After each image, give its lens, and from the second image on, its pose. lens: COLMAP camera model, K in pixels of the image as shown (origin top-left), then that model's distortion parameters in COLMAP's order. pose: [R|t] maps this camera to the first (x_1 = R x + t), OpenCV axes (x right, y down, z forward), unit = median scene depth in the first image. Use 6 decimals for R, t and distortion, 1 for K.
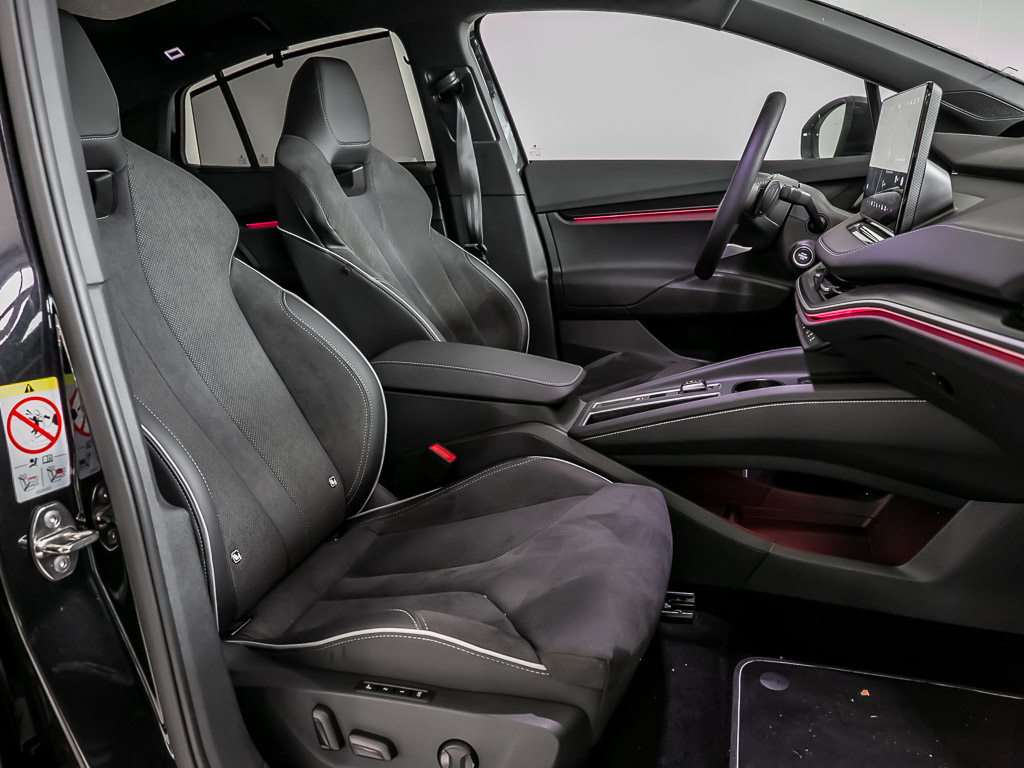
lens RADIAL K [[769.0, 0, 512.0], [0, 769.0, 384.0], [0, 0, 1]] dist [-0.143605, 0.107217]
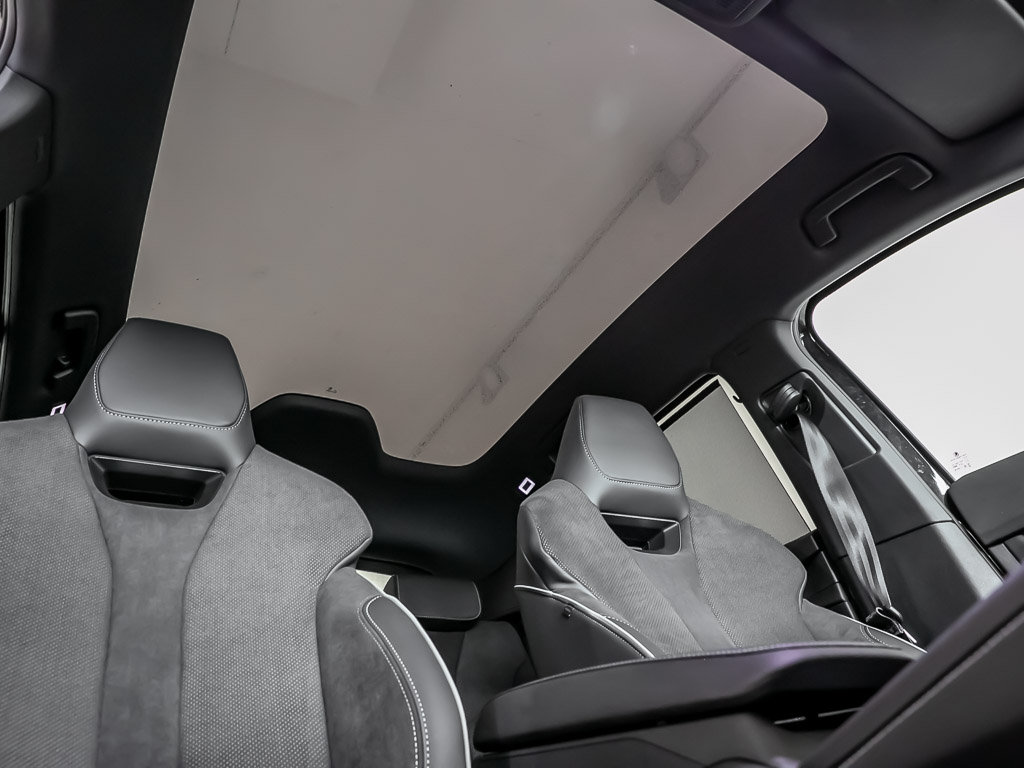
lens RADIAL K [[769.0, 0, 512.0], [0, 769.0, 384.0], [0, 0, 1]] dist [-0.143605, 0.107217]
pose [[0.726268, -0.379935, -0.572873, 0.152265], [-0.118545, 0.751668, -0.648801, 0.102024], [0.677112, 0.539115, 0.500873, 0.439893]]
